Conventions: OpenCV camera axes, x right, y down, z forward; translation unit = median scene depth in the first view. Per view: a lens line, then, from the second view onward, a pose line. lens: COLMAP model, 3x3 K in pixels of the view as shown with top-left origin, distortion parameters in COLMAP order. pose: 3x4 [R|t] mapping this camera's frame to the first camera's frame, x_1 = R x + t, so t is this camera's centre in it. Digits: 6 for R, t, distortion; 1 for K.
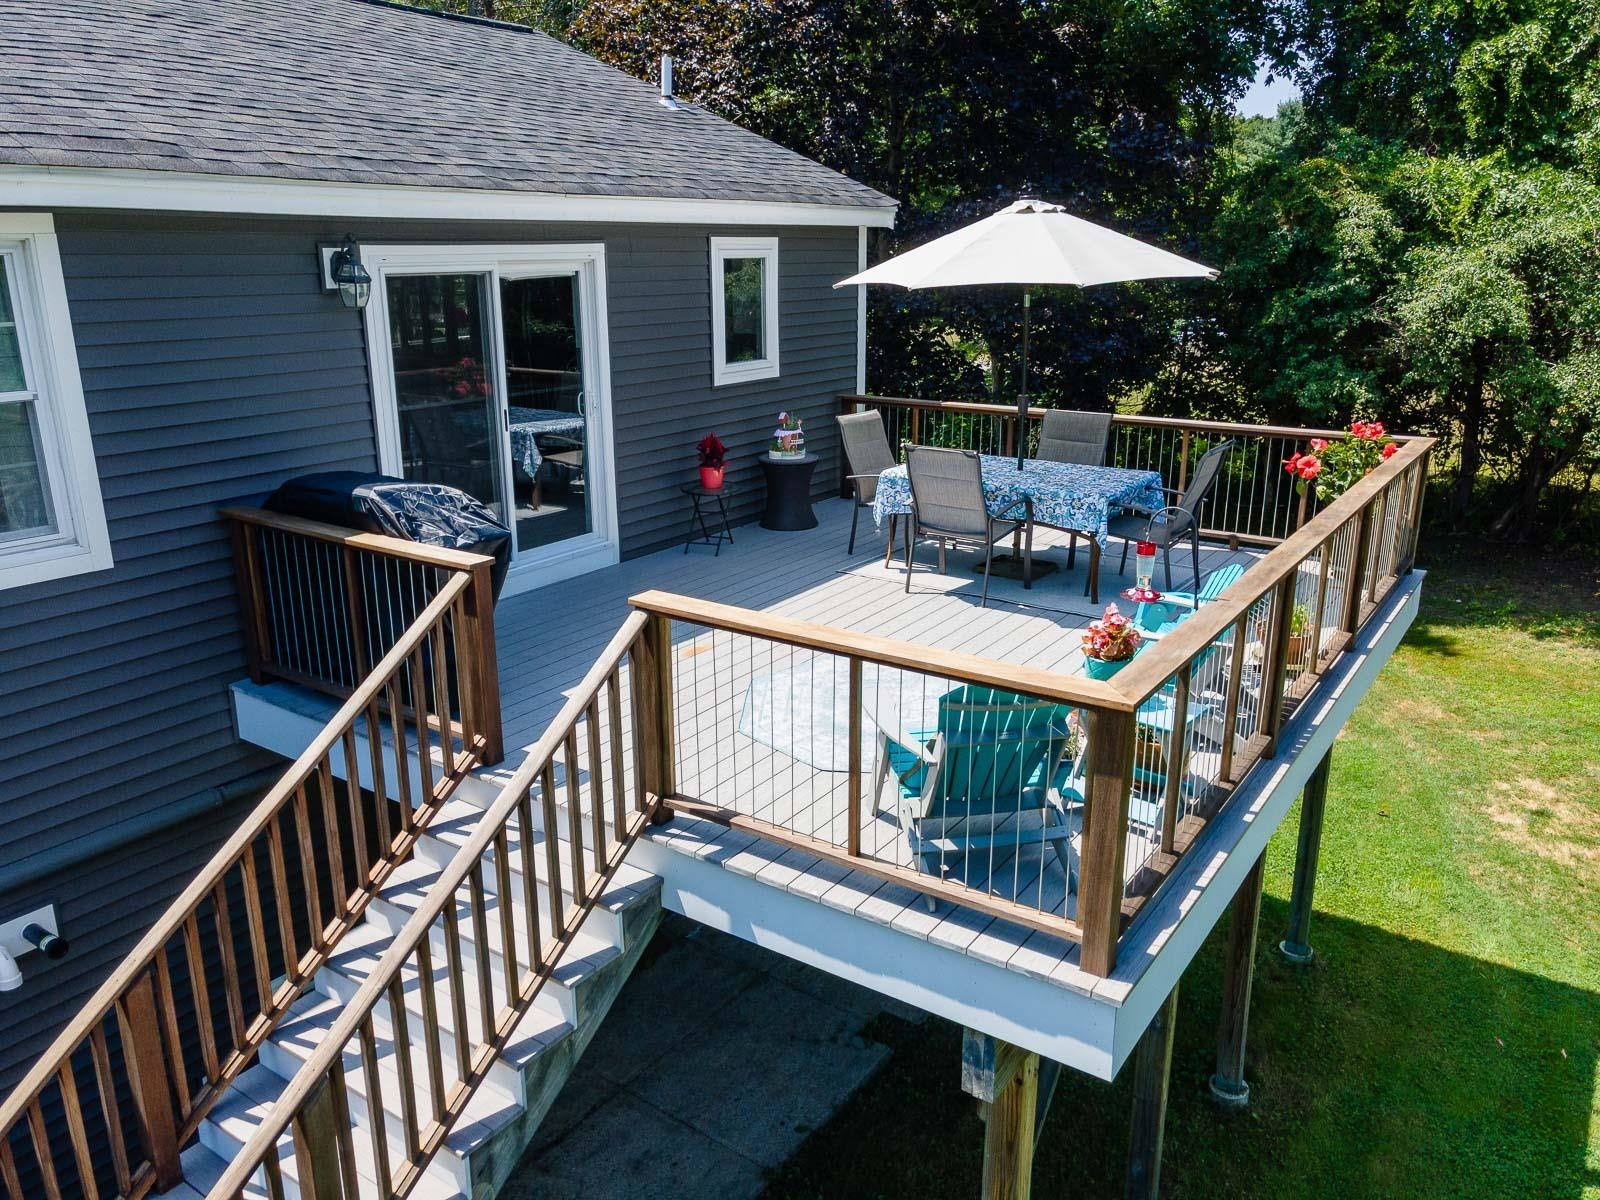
lens RADIAL K [[1196.0, 0, 800.0], [0, 1196.0, 600.0], [0, 0, 1]] dist [0.010867, 0.000485]
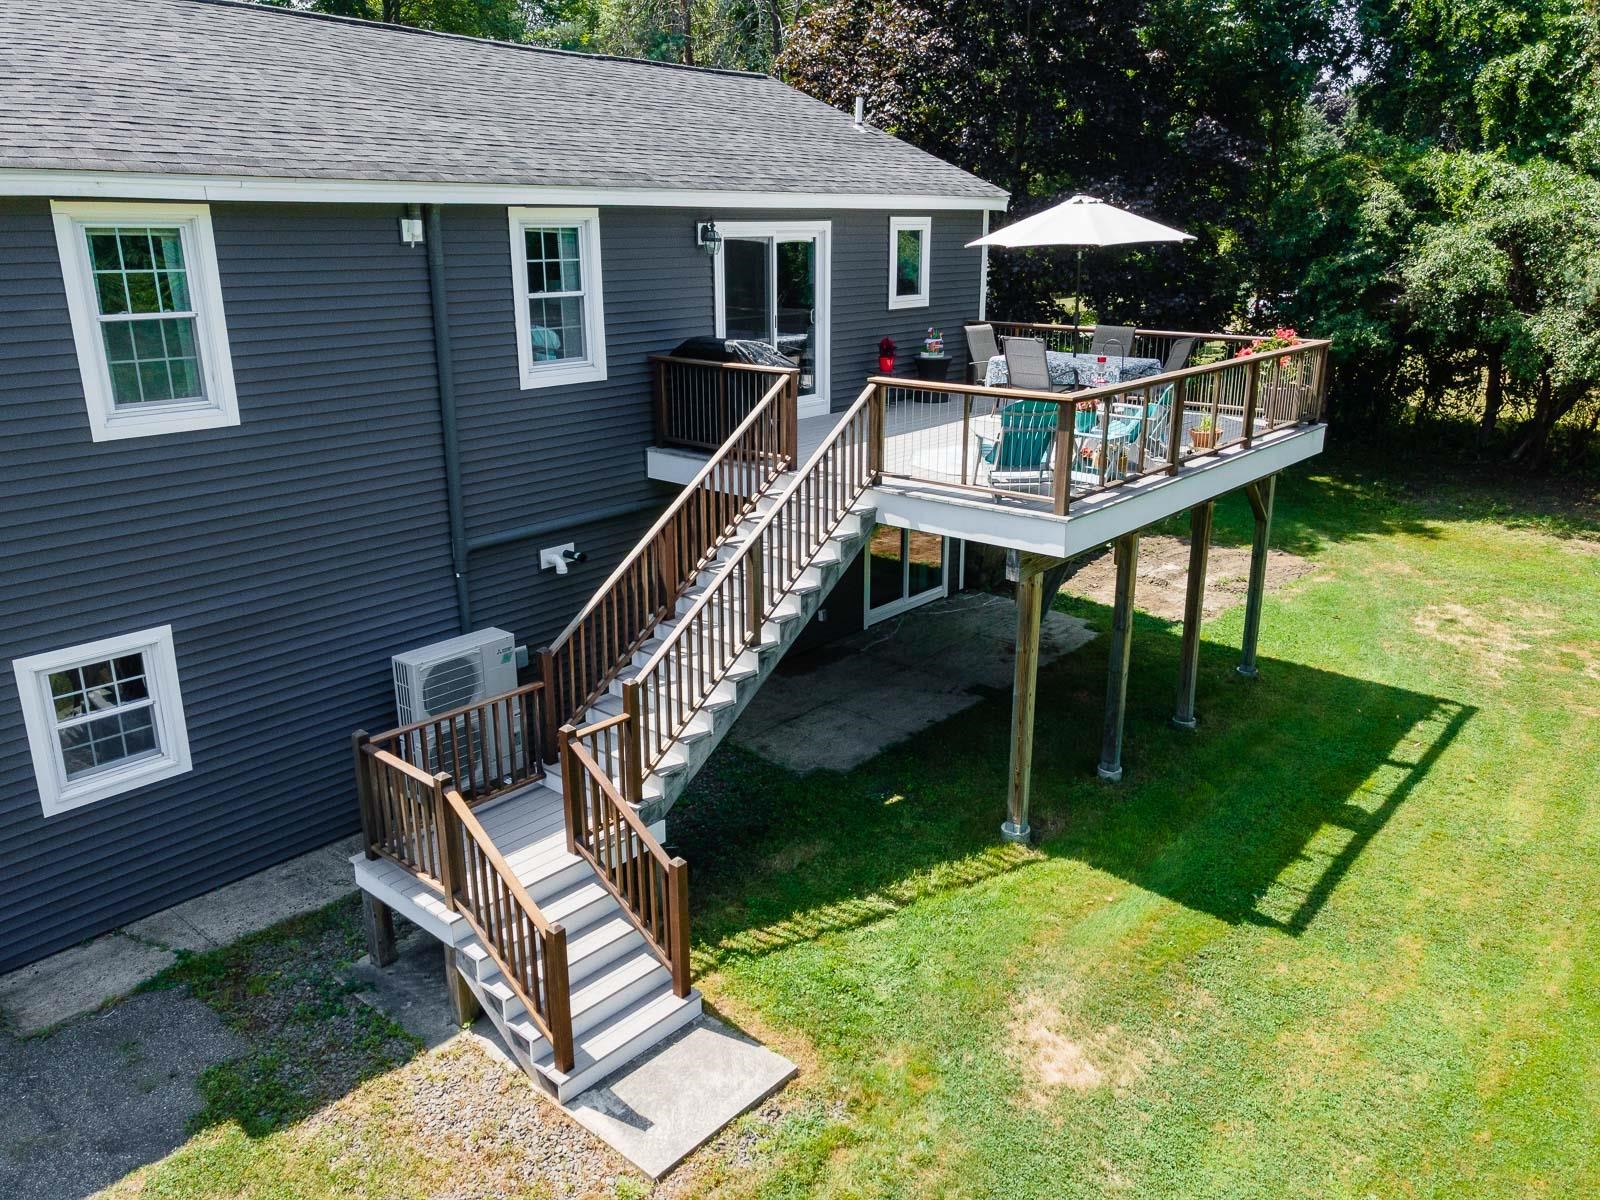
lens RADIAL K [[1185.4, 0, 796.1], [0, 1185.4, 593.5], [0, 0, 1]] dist [0.004909, 0.004476]
pose [[0.993691, 0.033810, -0.106937, -0.010339], [-0.032203, 0.999341, 0.016721, 0.157422], [0.107432, -0.013172, 0.994125, -0.529521]]
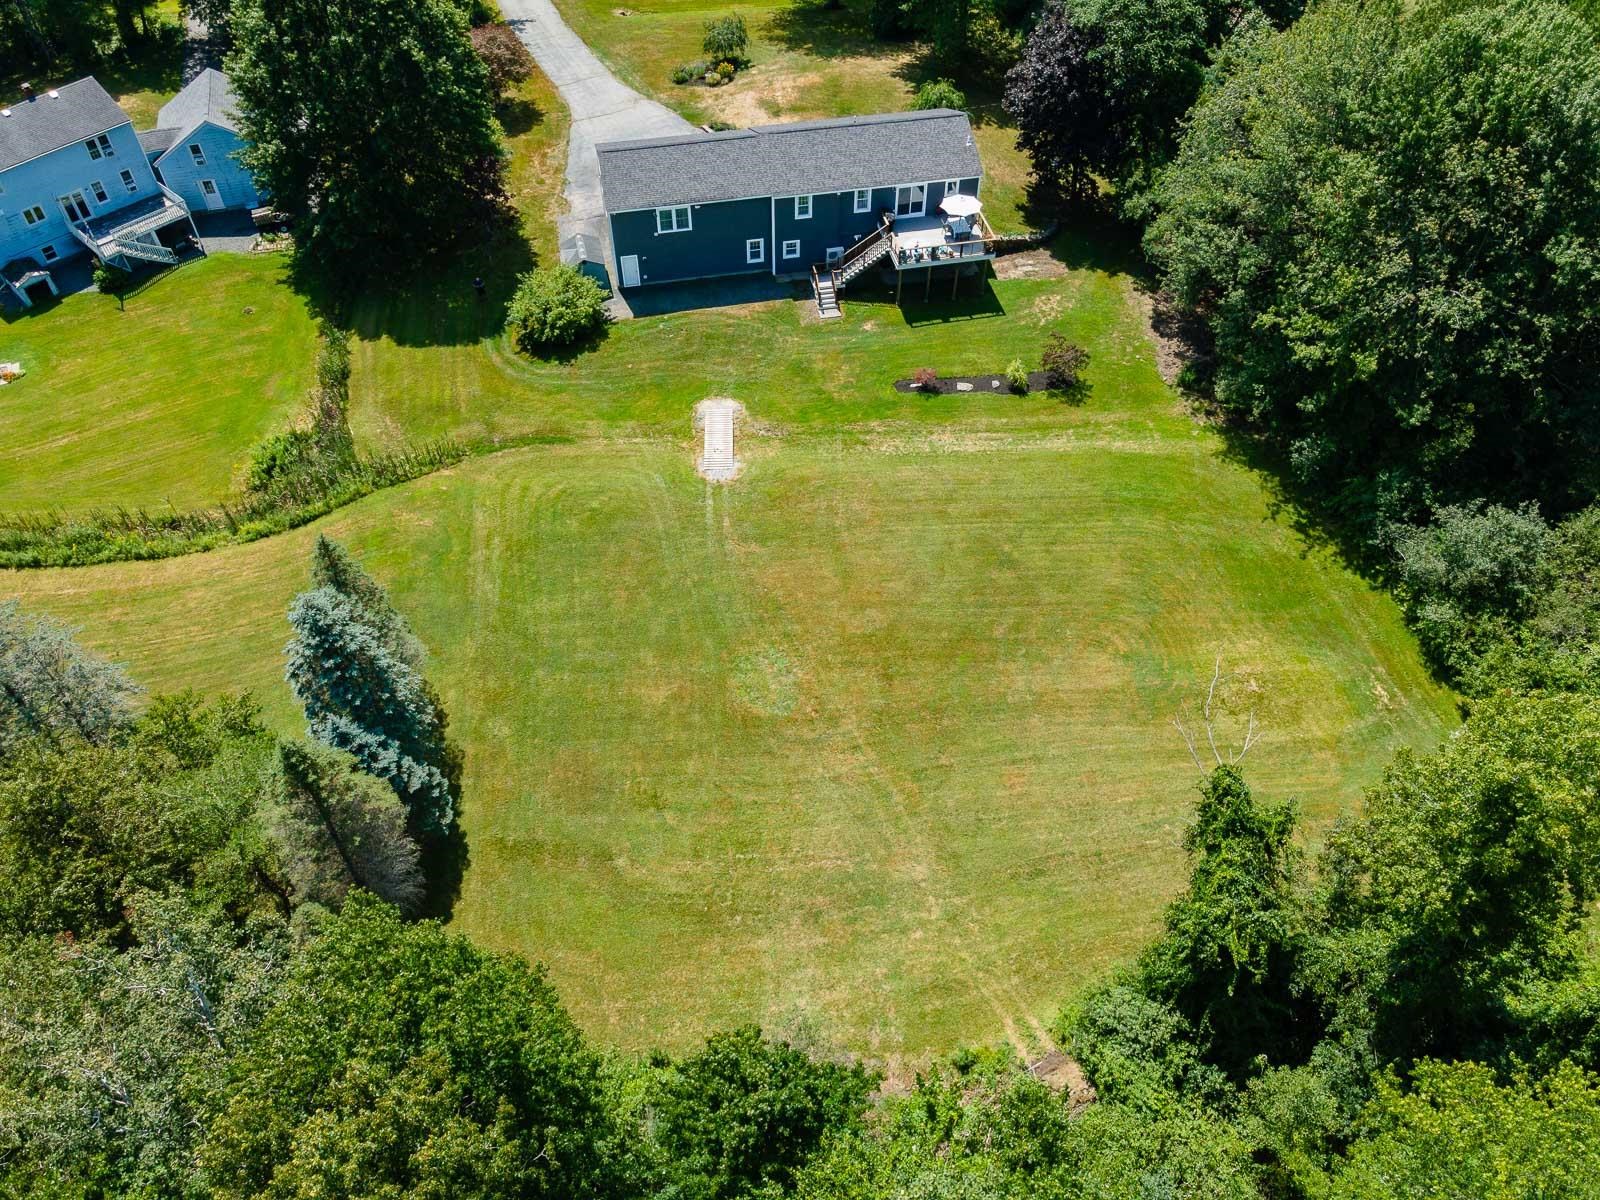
lens RADIAL K [[1196.0, 0, 800.0], [0, 1196.0, 600.0], [0, 0, 1]] dist [0.010867, 0.000485]
pose [[0.722978, 0.522262, -0.452267, 3.605730], [-0.199139, 0.784383, 0.587442, -2.181083], [0.661549, -0.334643, 0.671094, -4.993064]]
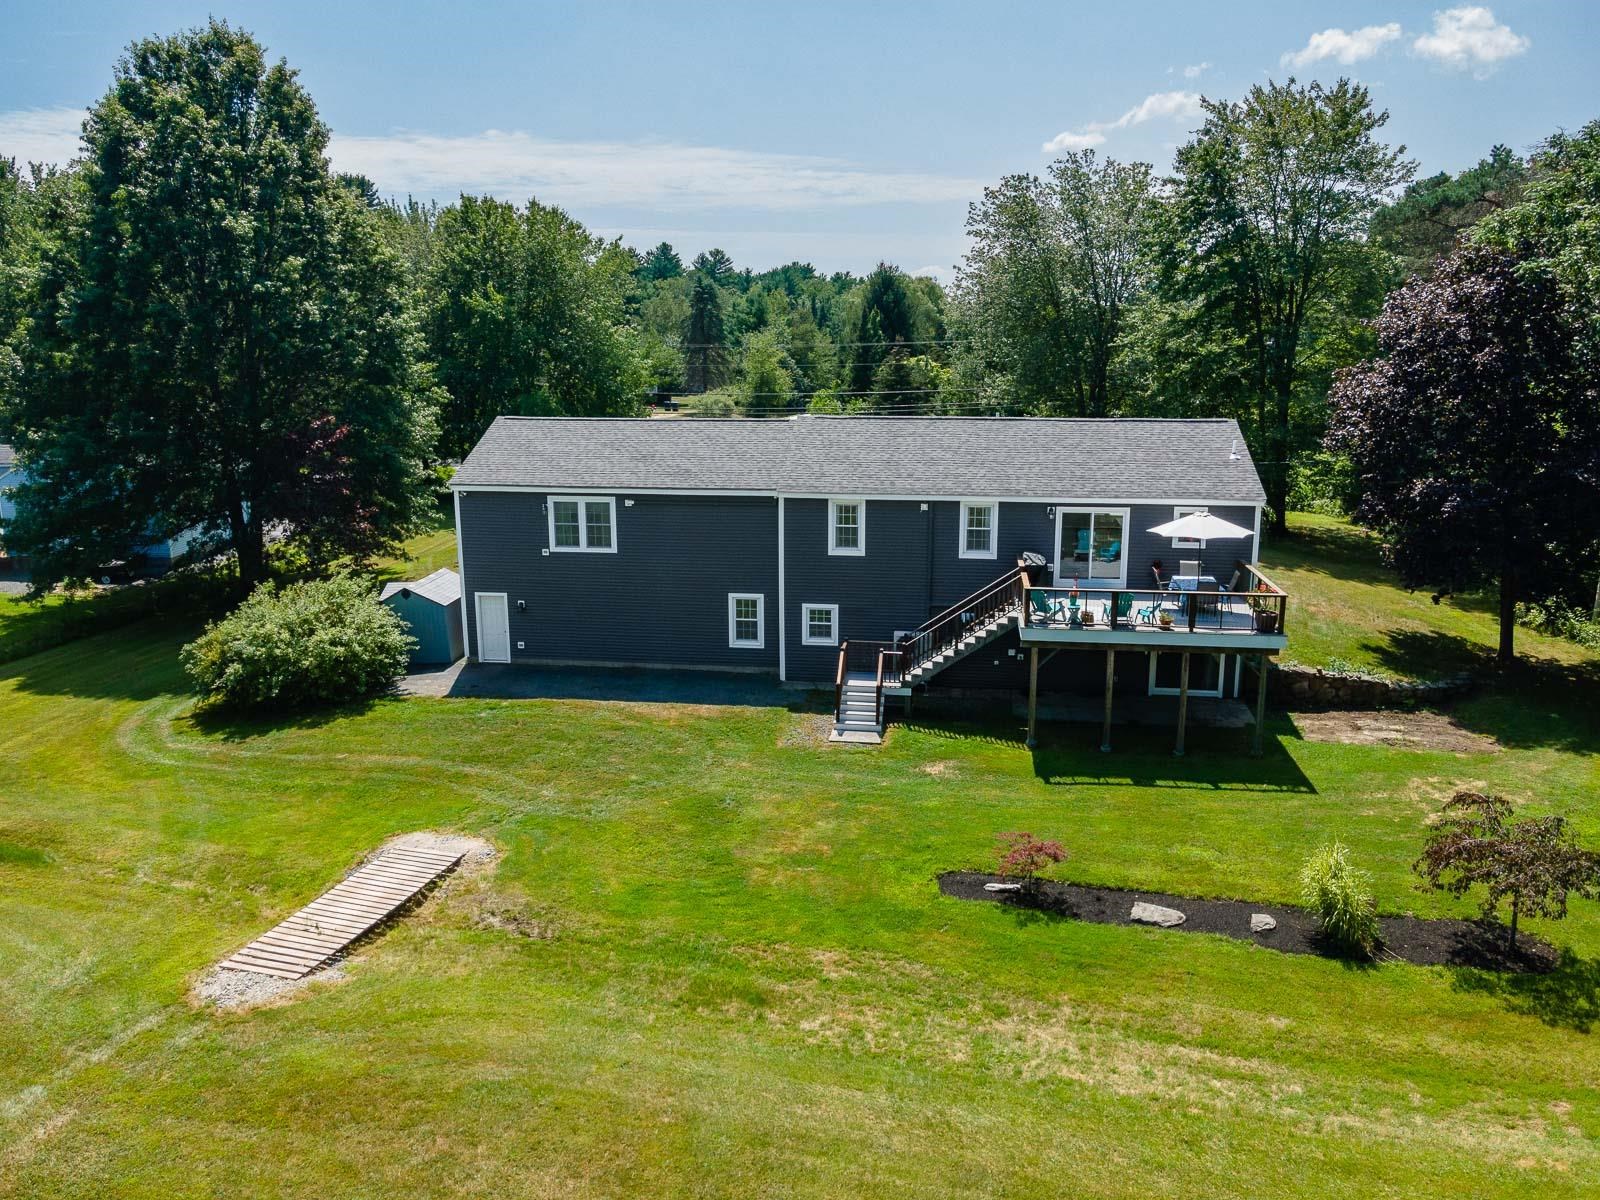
lens RADIAL K [[1196.0, 0, 800.0], [0, 1196.0, 600.0], [0, 0, 1]] dist [0.010867, 0.000485]
pose [[0.452727, 0.195798, -0.869886, 2.145266], [-0.253607, 0.963574, 0.084898, -0.045318], [0.854823, 0.182174, 0.485892, -1.363508]]
